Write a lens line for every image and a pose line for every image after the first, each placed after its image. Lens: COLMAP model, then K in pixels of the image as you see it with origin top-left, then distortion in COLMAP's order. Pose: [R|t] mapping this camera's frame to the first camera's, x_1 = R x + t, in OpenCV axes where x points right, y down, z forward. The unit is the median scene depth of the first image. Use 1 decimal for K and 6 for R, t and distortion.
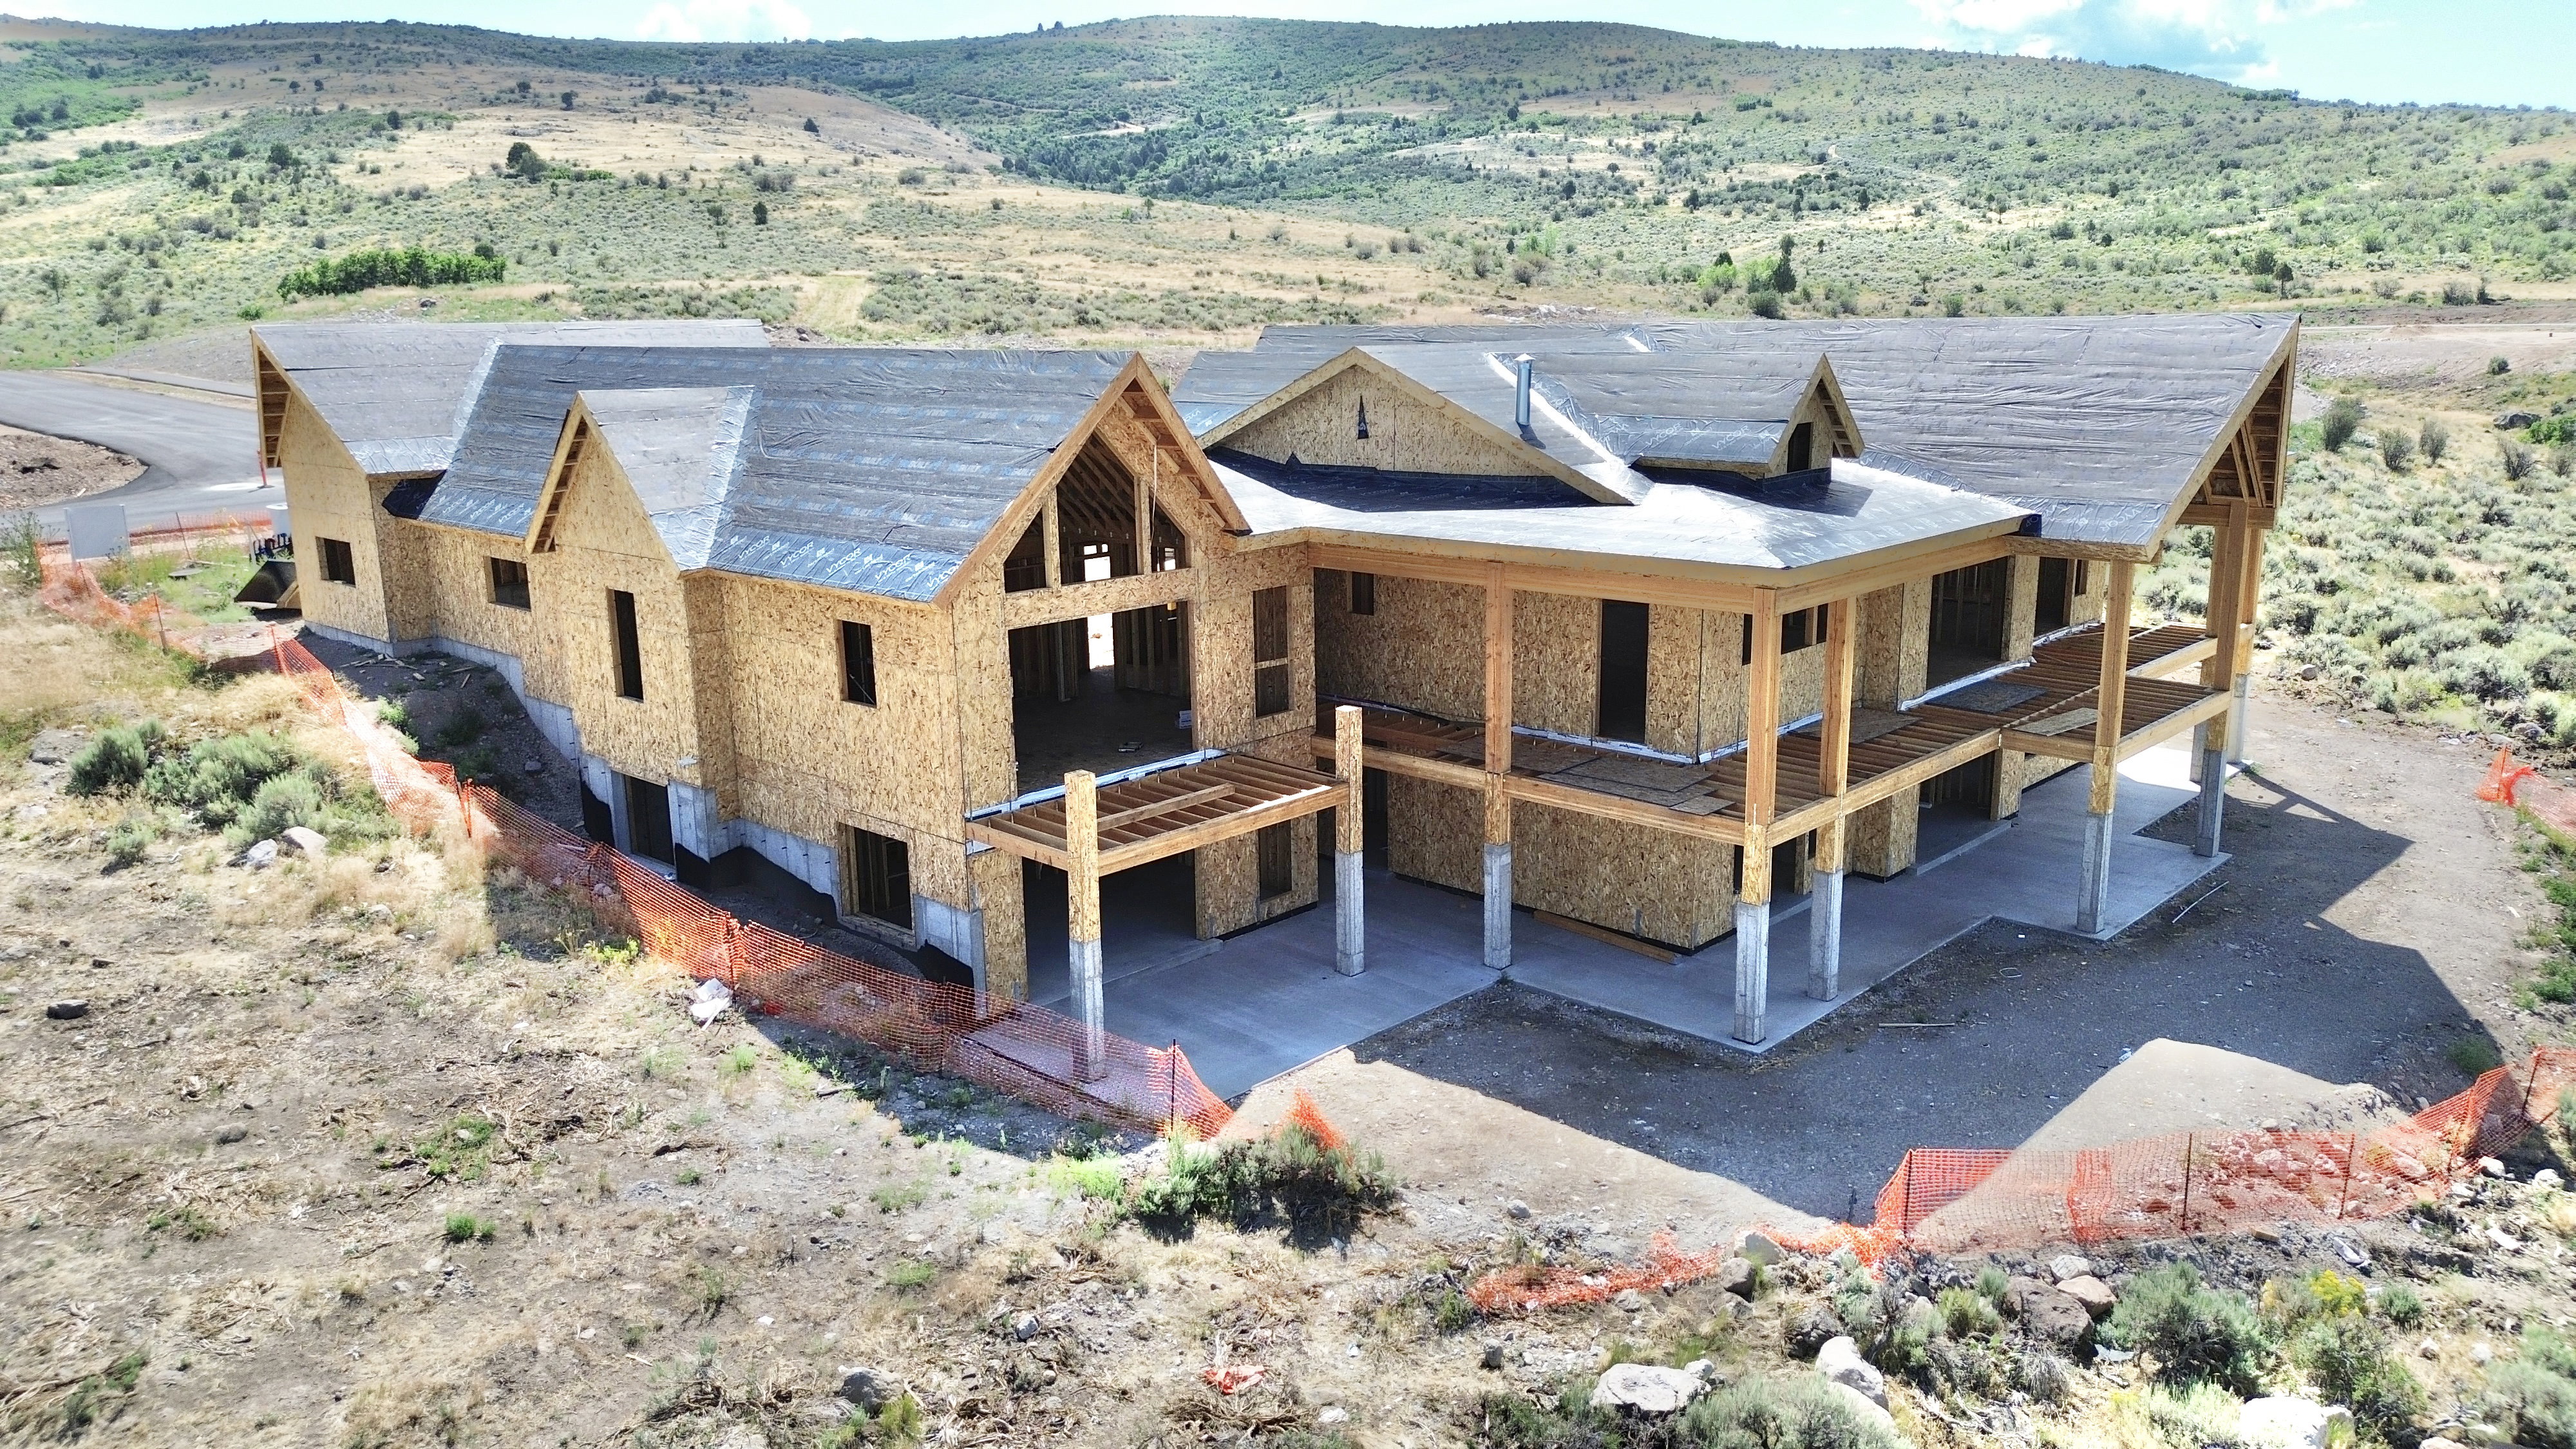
lens RADIAL K [[1821.0, 0, 1285.4], [0, 1821.0, 718.4], [0, 0, 1]] dist [0.073247, -0.074534]
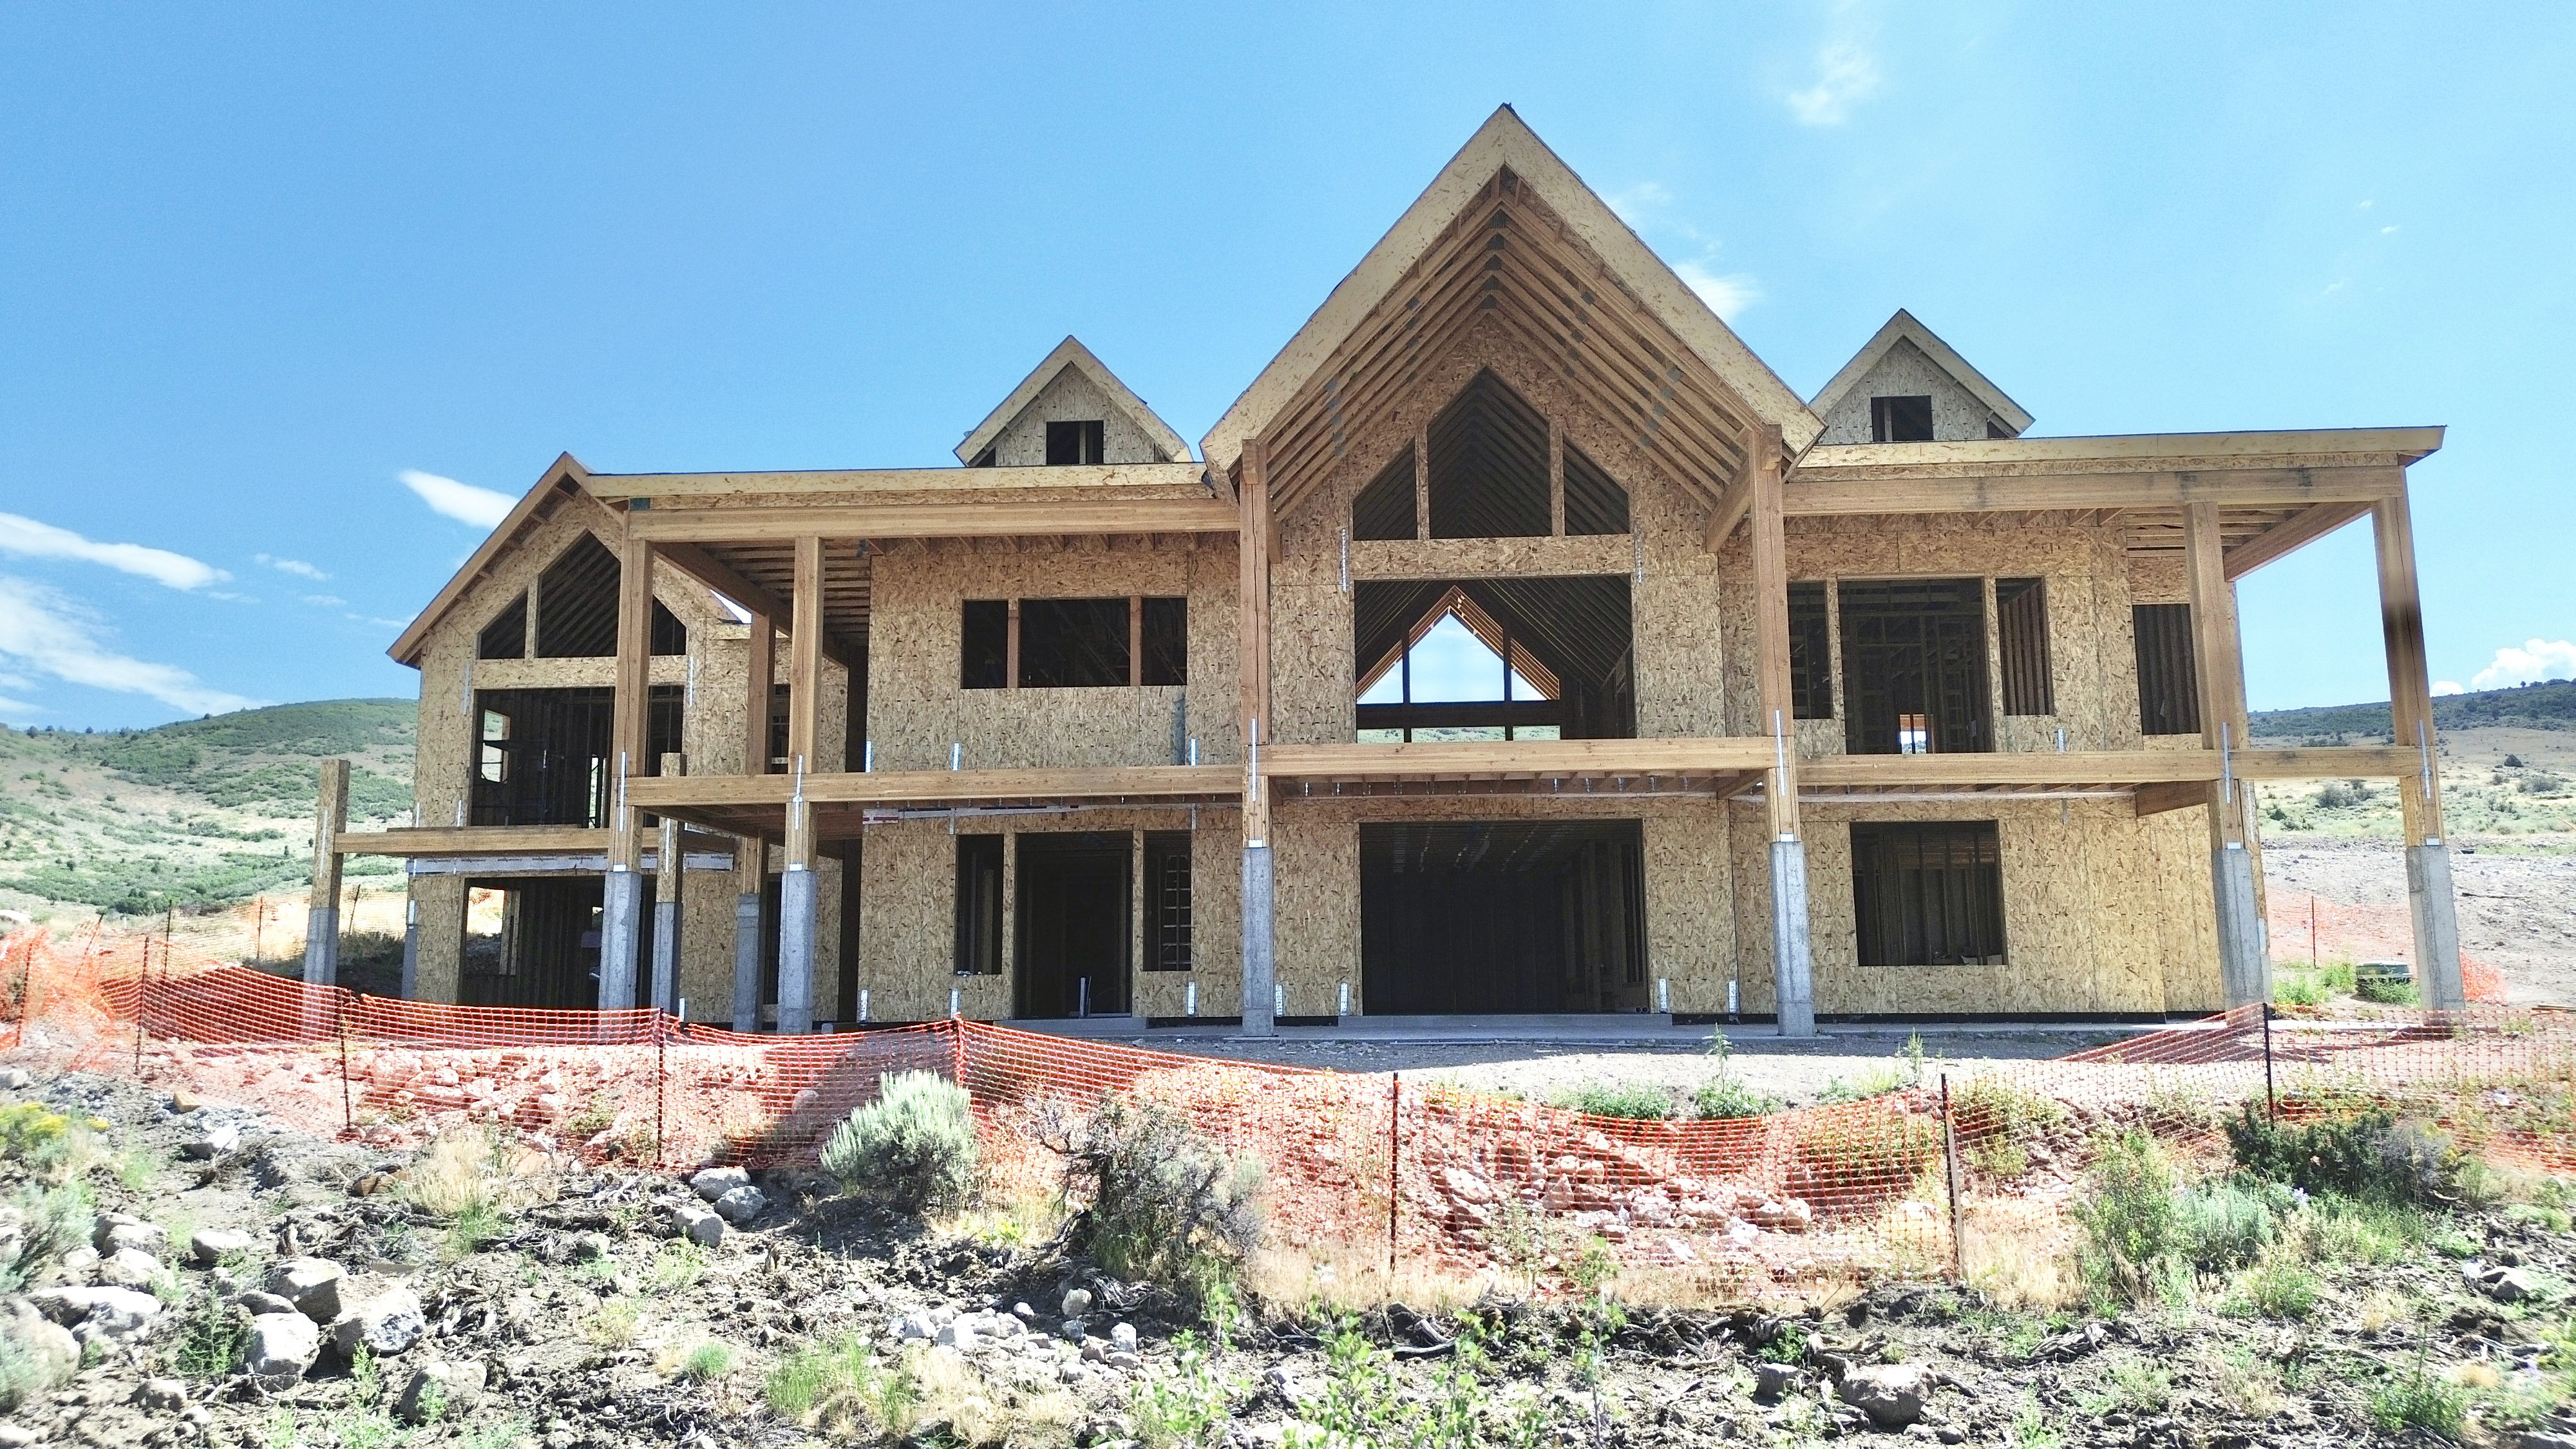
lens RADIAL K [[1821.0, 0, 1290.5], [0, 1821.0, 720.8], [0, 0, 1]] dist [0.073247, -0.074534]
pose [[0.642692, -0.109605, -0.758244, 0.905100], [-0.168898, 0.945093, -0.279773, 0.179282], [0.747276, 0.307874, 0.588891, 0.571036]]
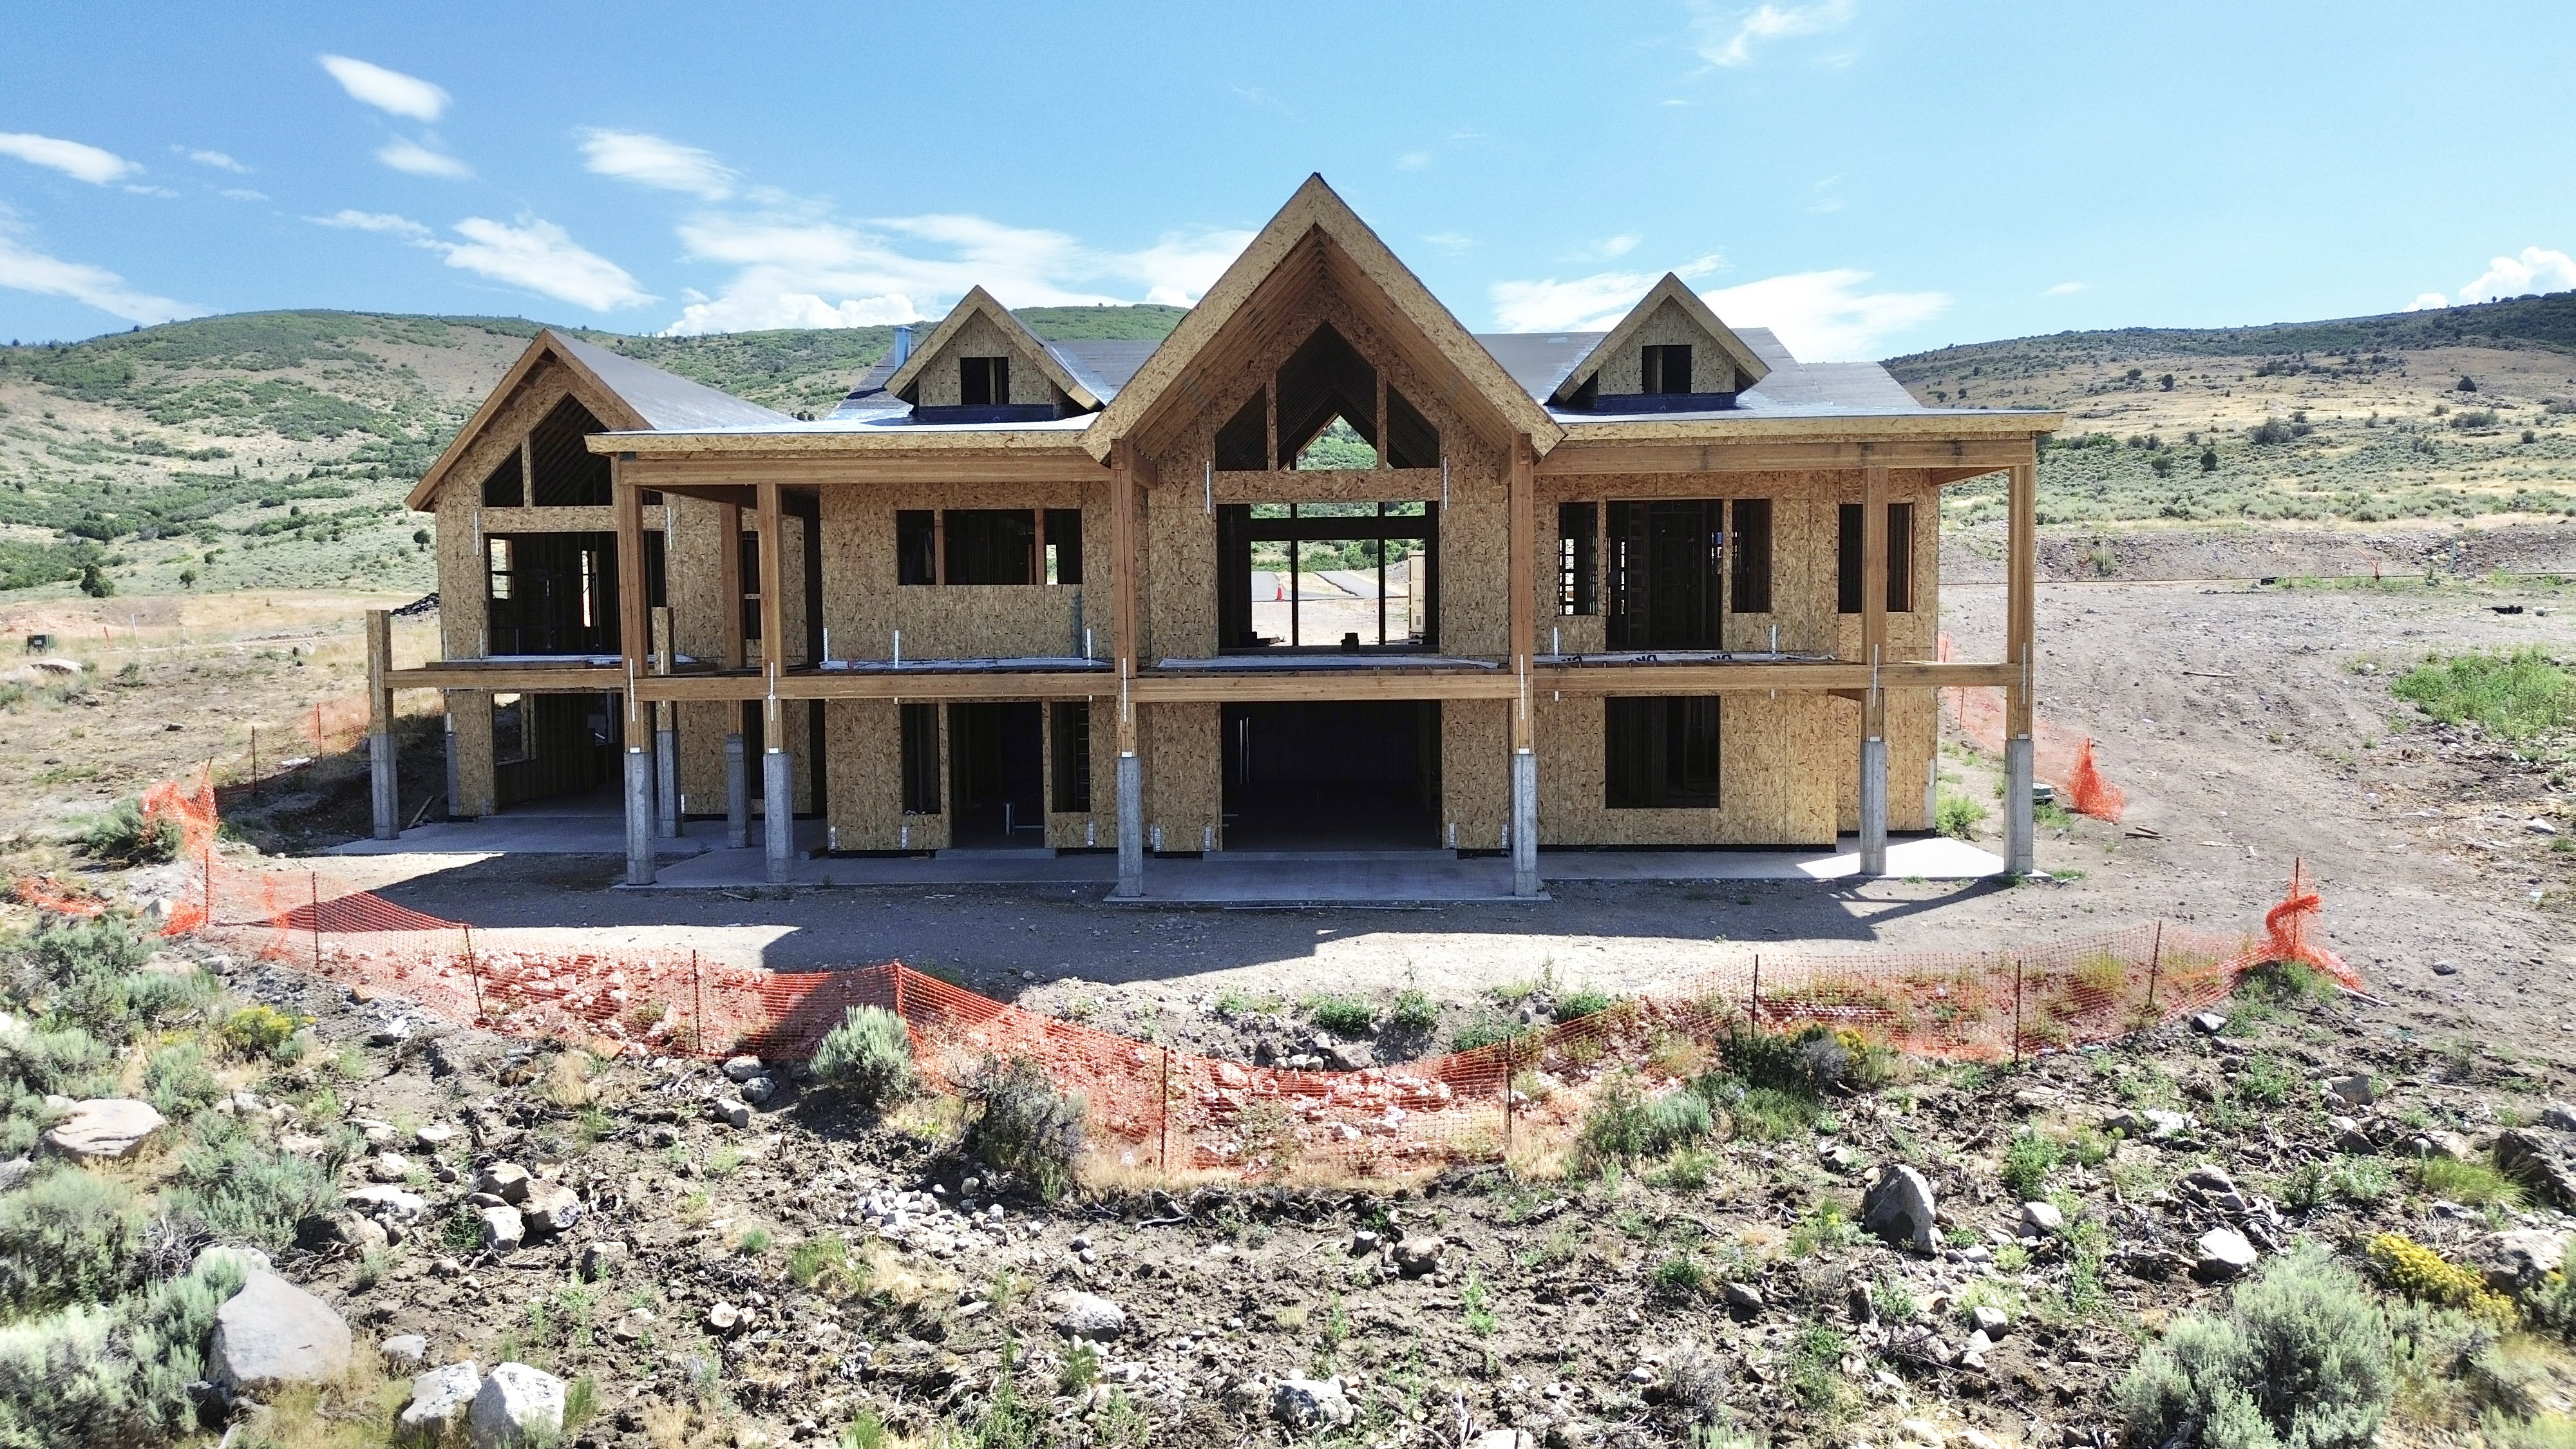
lens RADIAL K [[1821.0, 0, 1289.4], [0, 1821.0, 722.7], [0, 0, 1]] dist [0.073247, -0.074534]
pose [[0.656532, 0.049389, -0.752679, 1.084212], [-0.164606, 0.983185, -0.079065, 0.085754], [0.736118, 0.175804, 0.653623, 0.458334]]
